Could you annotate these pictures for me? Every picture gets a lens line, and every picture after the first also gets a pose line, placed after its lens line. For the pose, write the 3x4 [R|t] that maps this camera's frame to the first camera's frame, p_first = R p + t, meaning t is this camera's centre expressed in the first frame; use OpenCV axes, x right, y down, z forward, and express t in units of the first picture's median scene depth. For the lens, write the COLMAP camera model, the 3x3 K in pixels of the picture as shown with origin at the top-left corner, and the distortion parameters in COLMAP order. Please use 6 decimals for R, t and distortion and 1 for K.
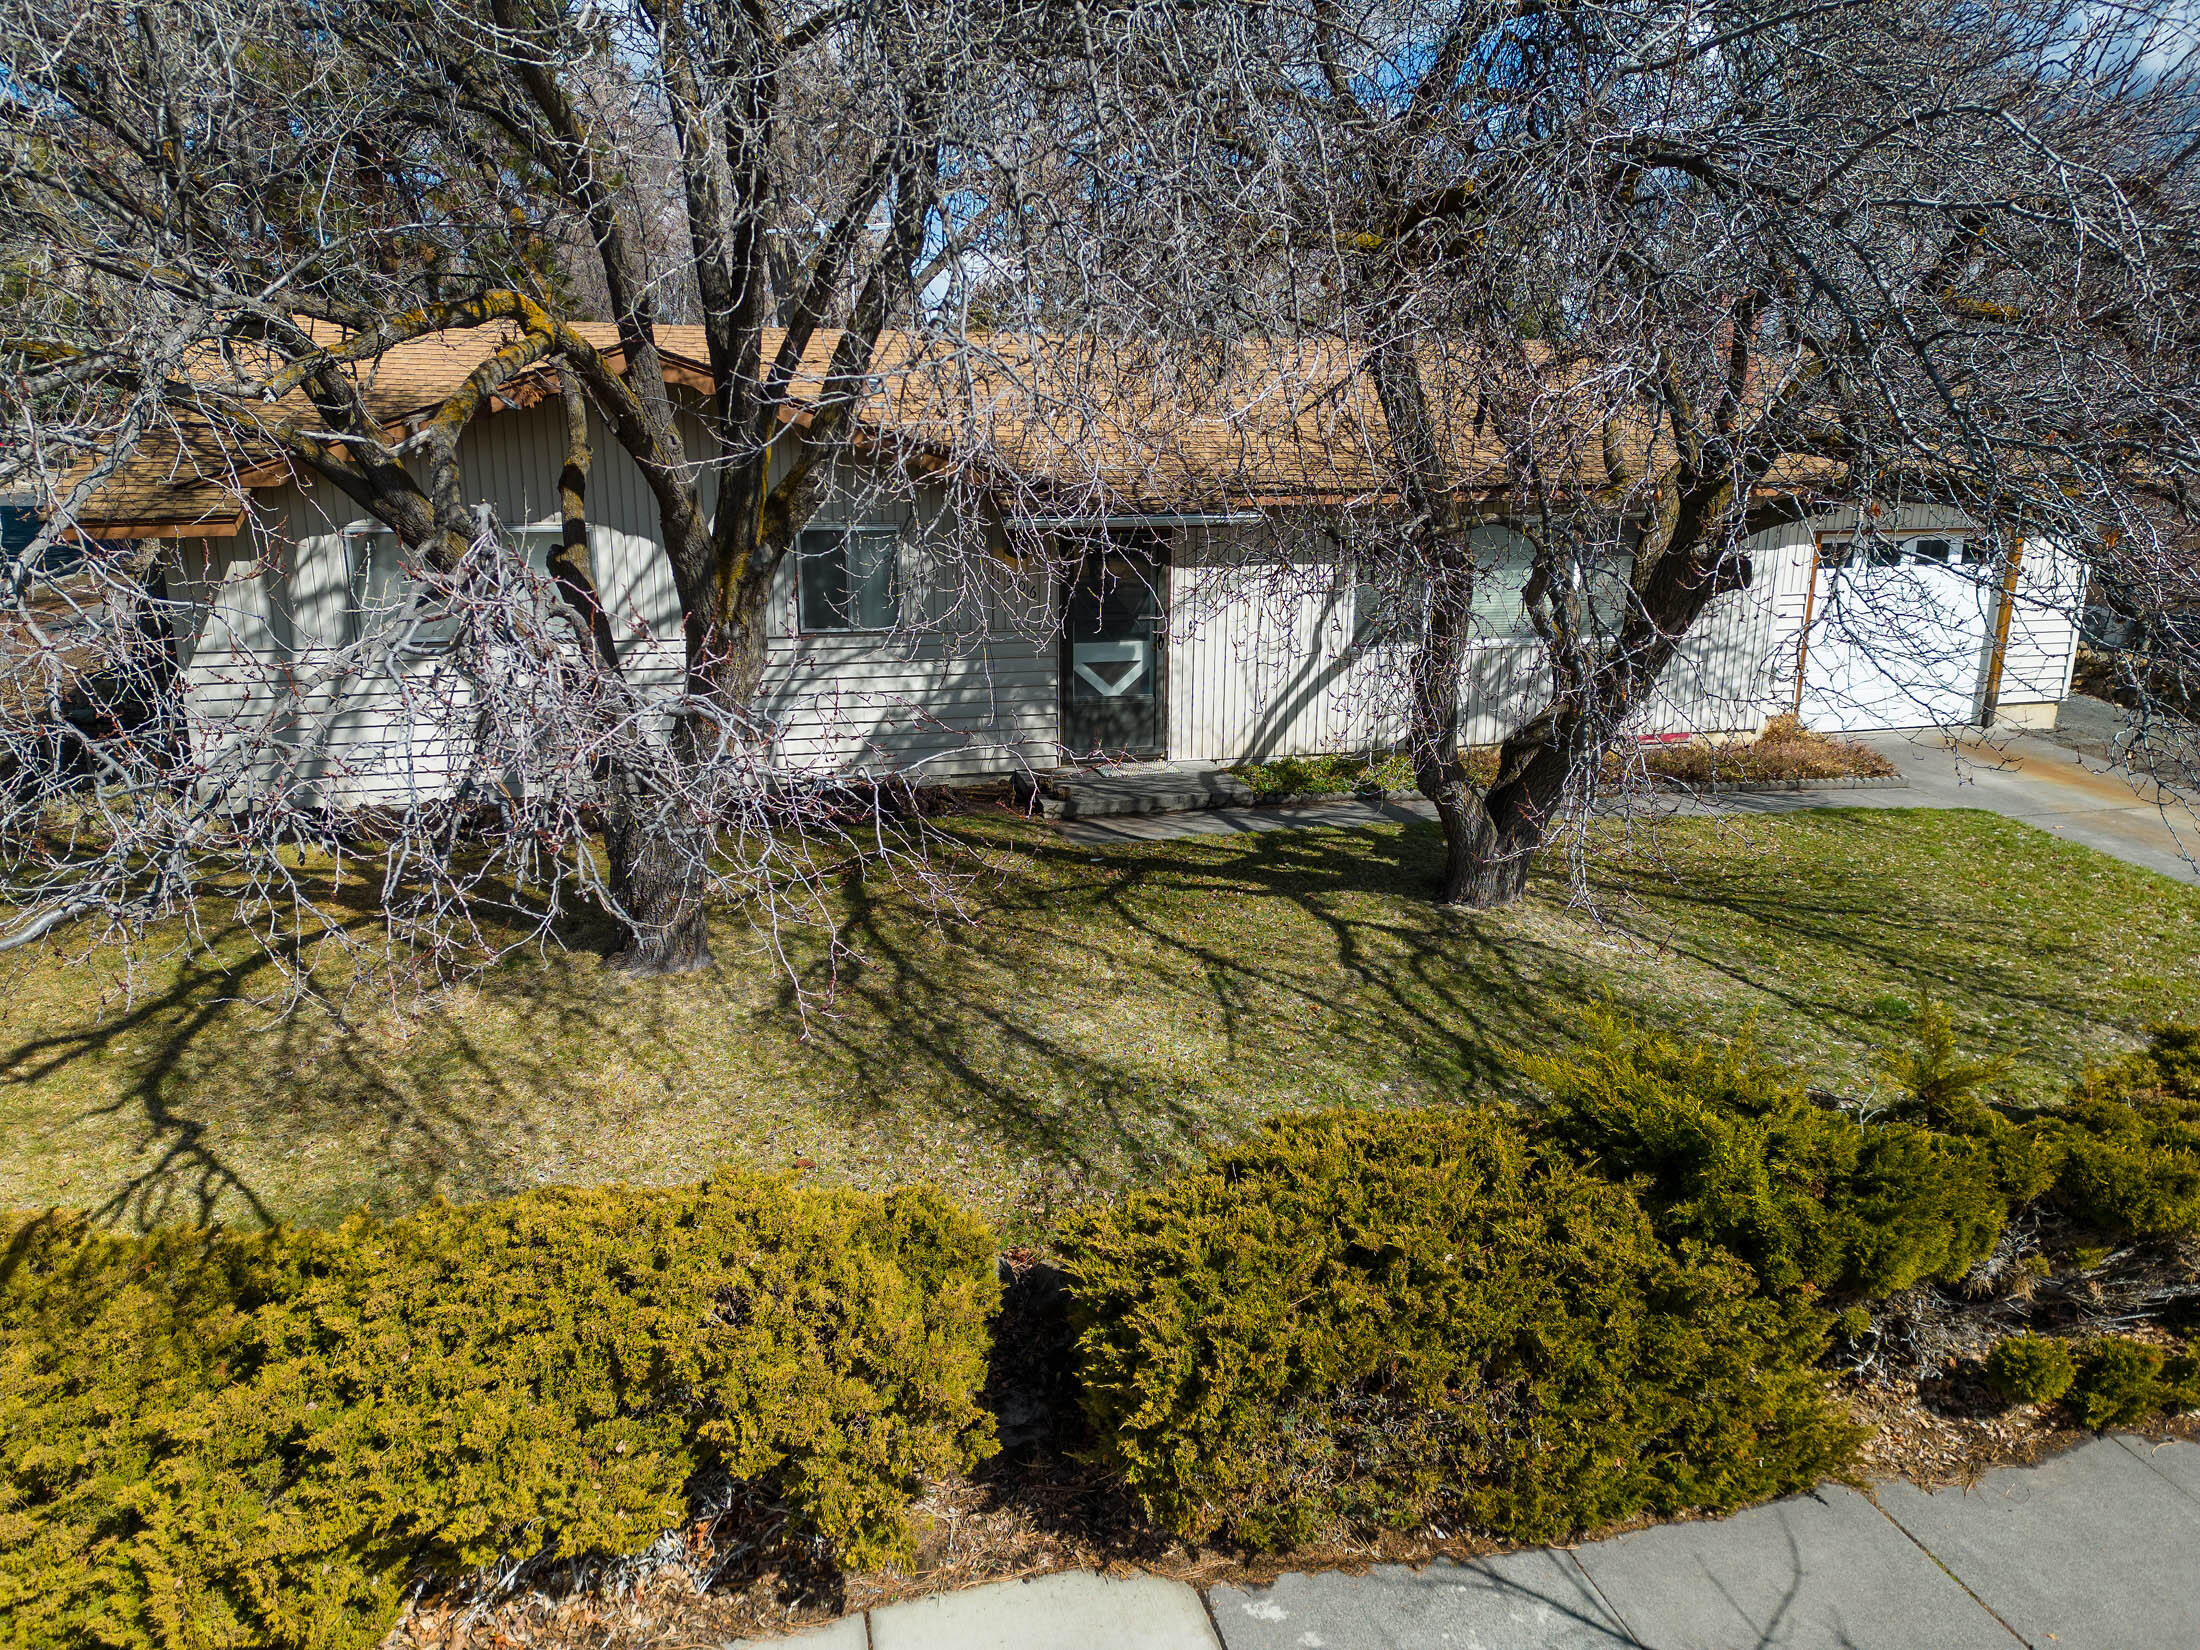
lens RADIAL K [[1531.4, 0, 1102.8], [0, 1531.4, 816.5], [0, 0, 1]] dist [0.073421, -0.070148]
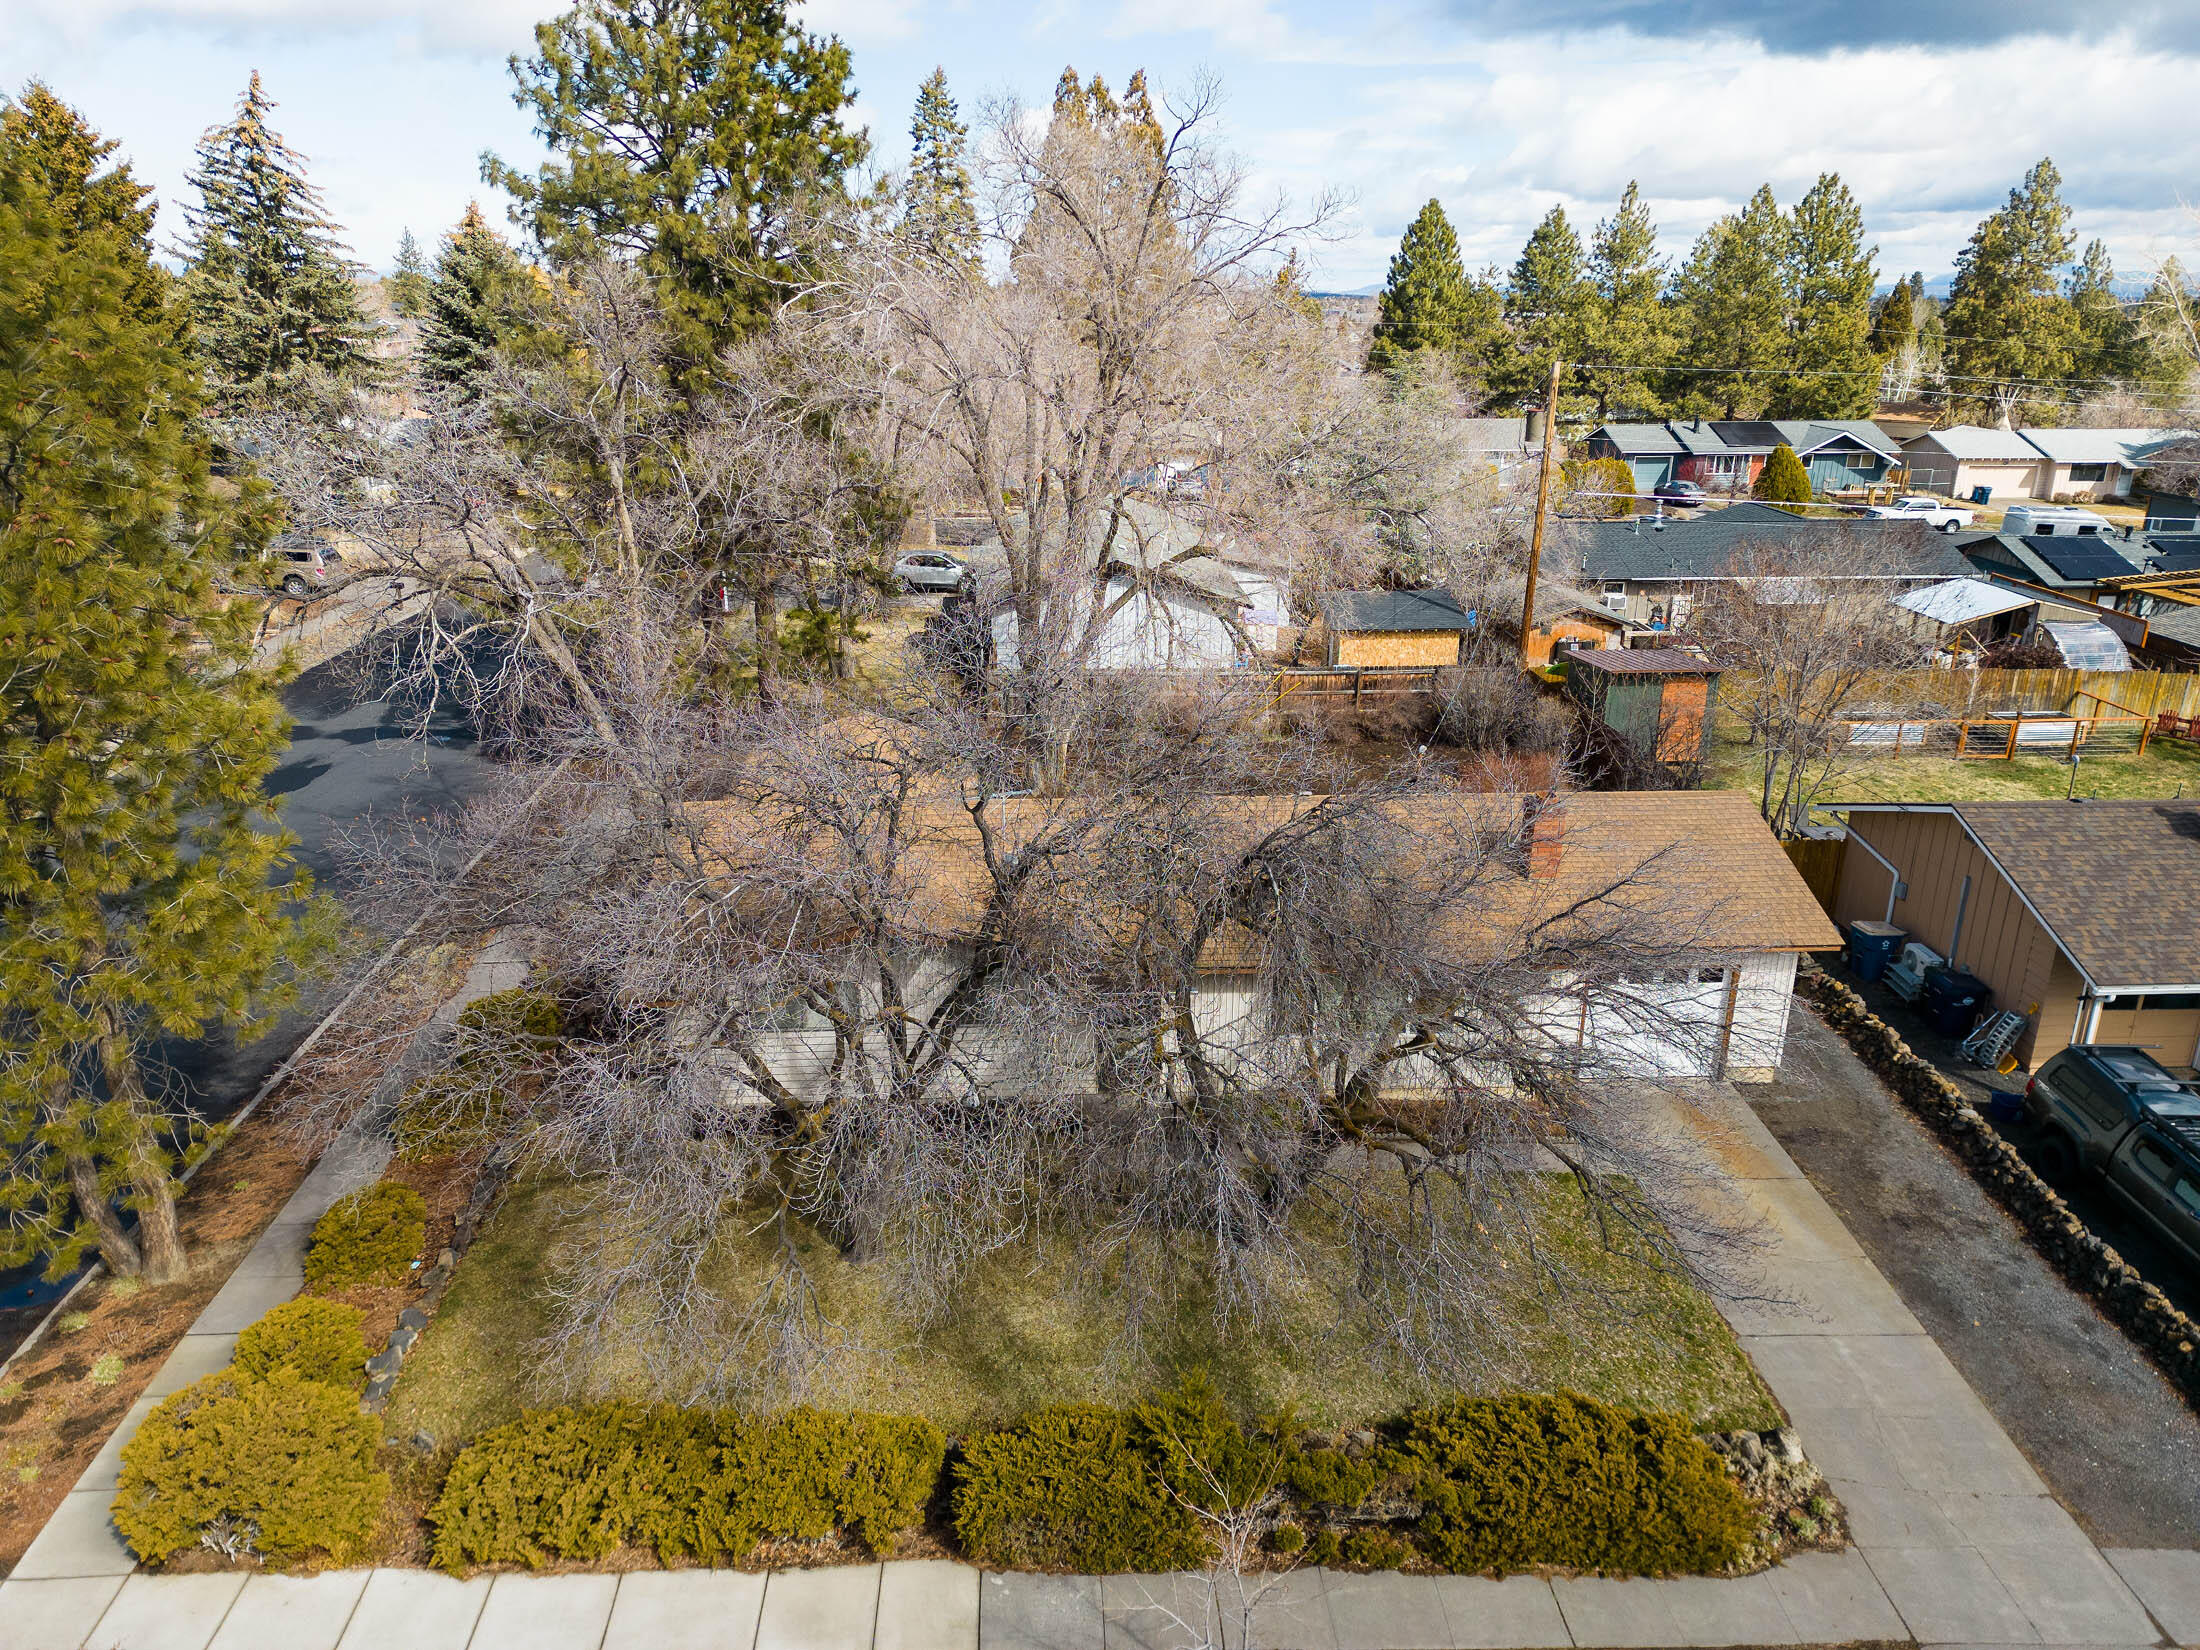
lens RADIAL K [[1531.4, 0, 1102.8], [0, 1531.4, 816.5], [0, 0, 1]] dist [0.073421, -0.070148]
pose [[0.977668, 0.067453, -0.199037, 0.863204], [-0.052346, 0.995402, 0.080214, -1.378124], [0.203533, -0.068004, 0.976704, -2.063325]]
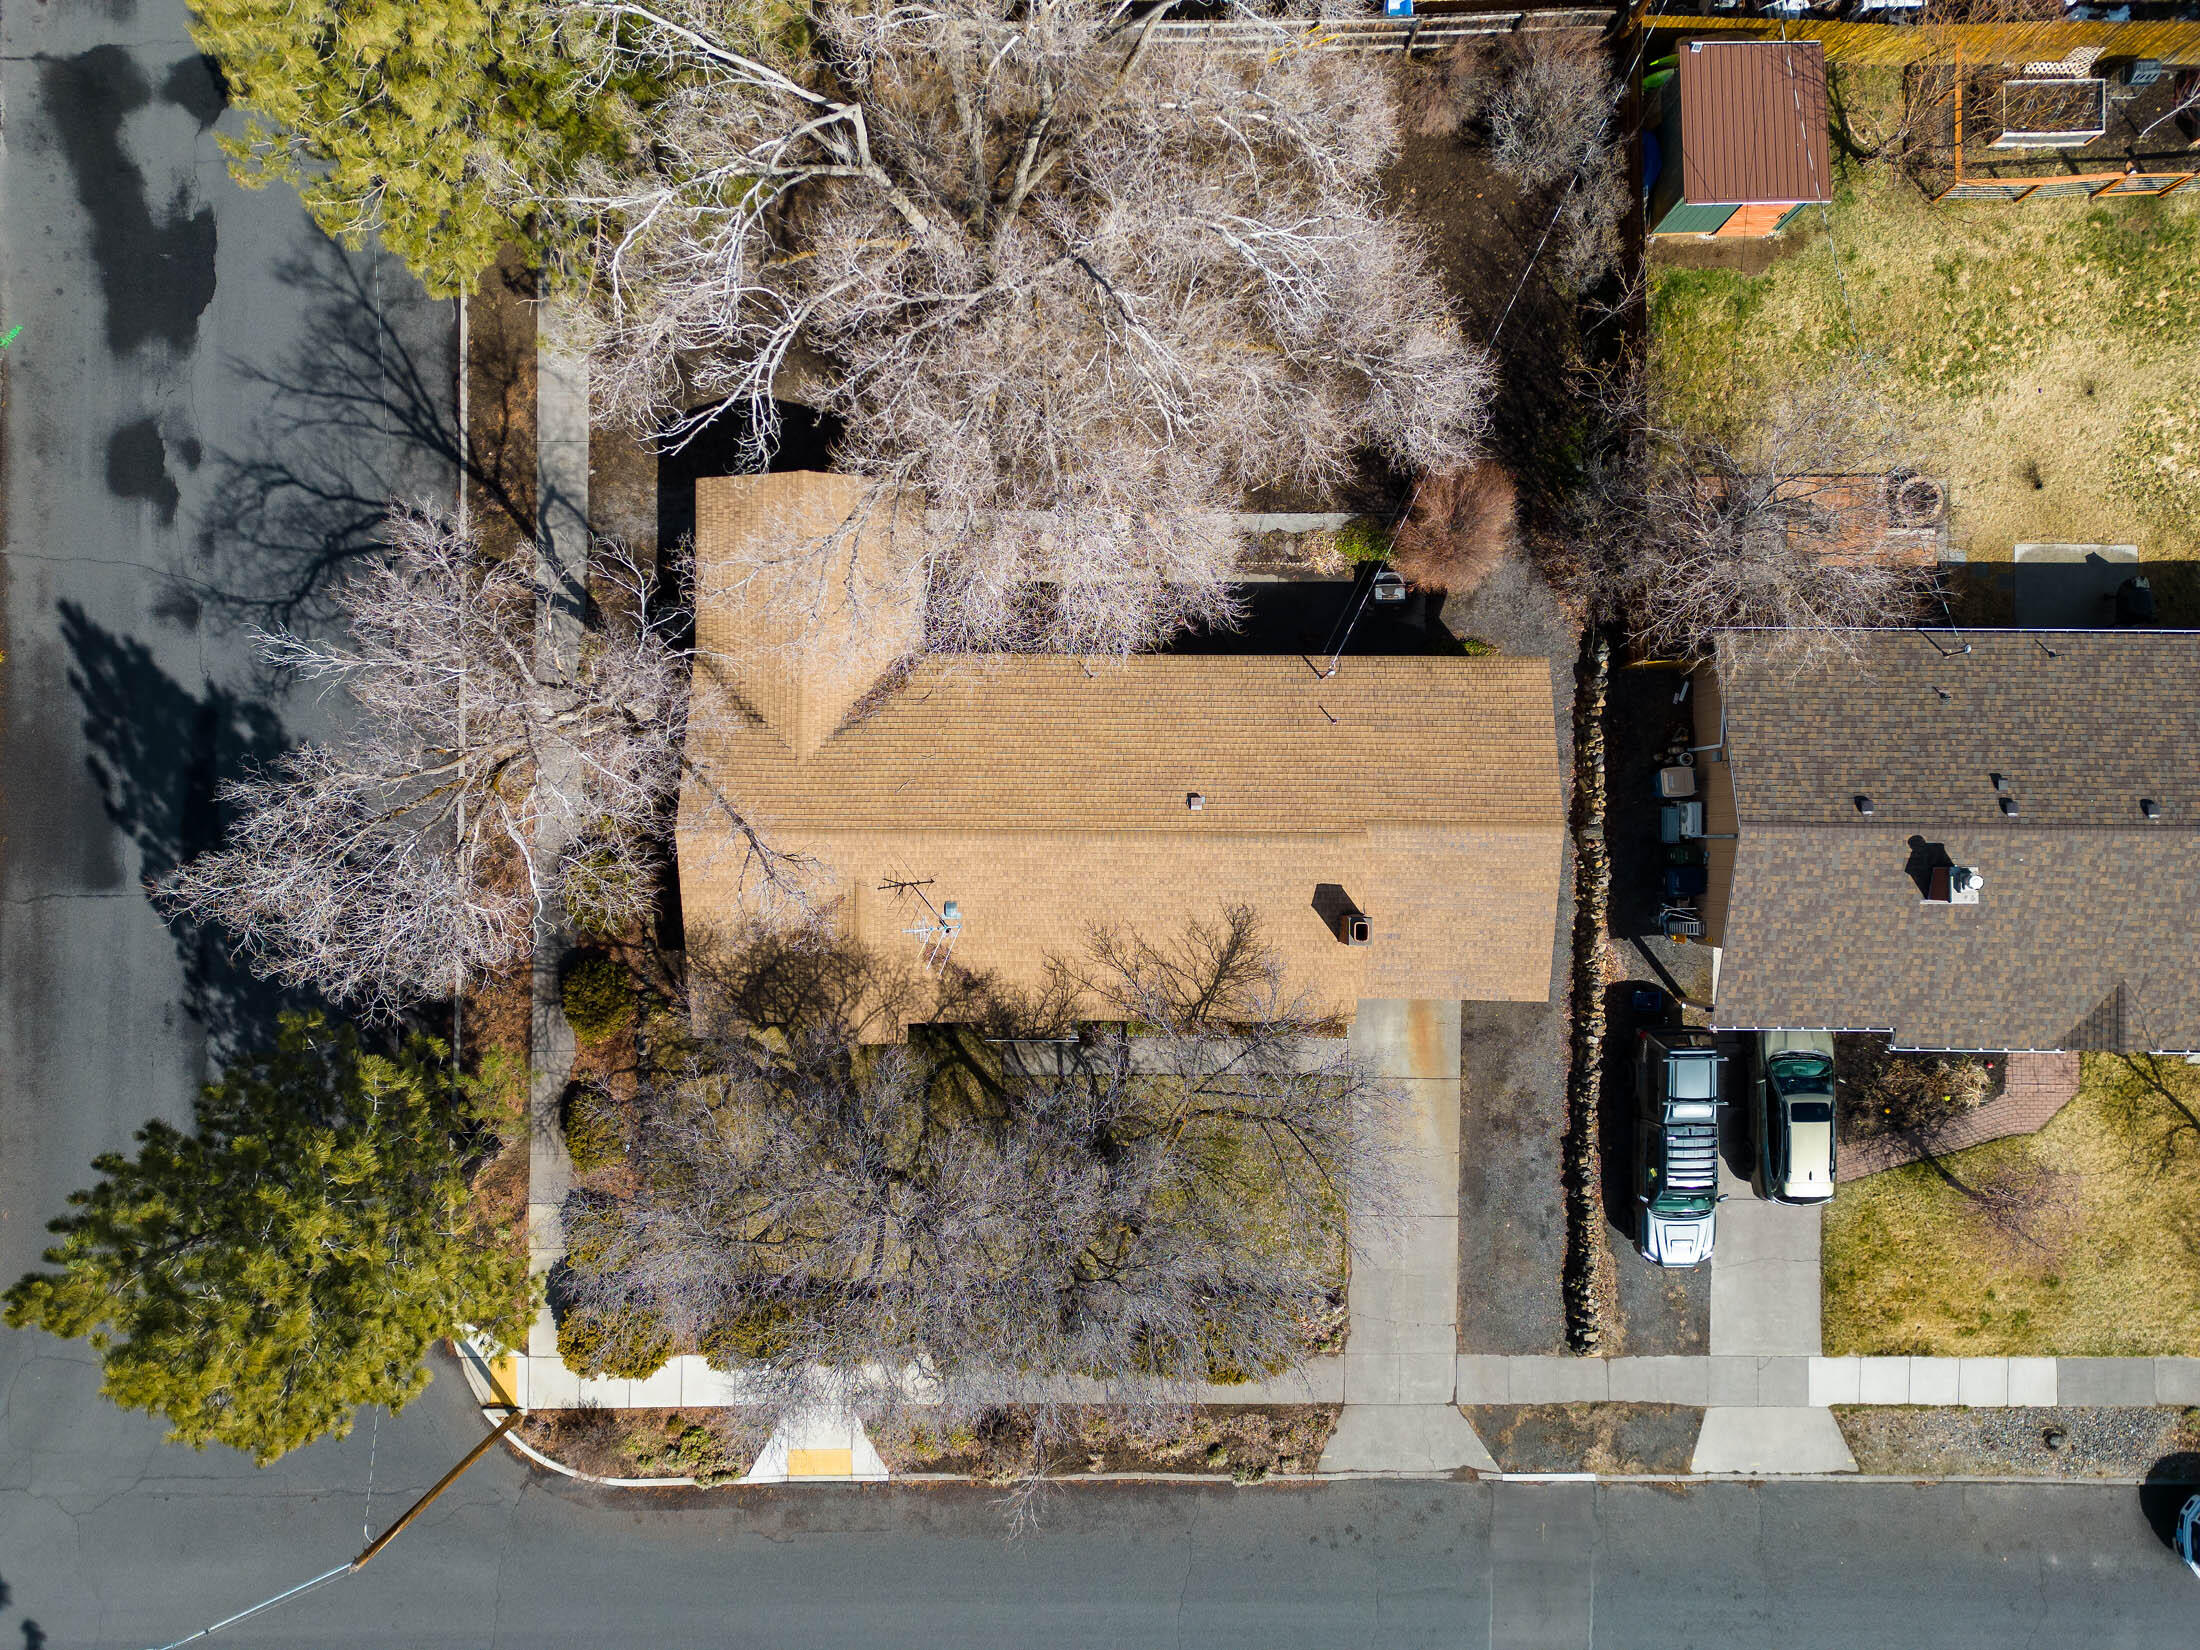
lens RADIAL K [[1531.4, 0, 1102.8], [0, 1531.4, 816.5], [0, 0, 1]] dist [0.073421, -0.070148]
pose [[0.960945, 0.276169, -0.017773, 0.197292], [-0.061652, 0.276244, 0.959108, -7.457441], [0.269785, -0.920554, 0.282482, 1.516385]]
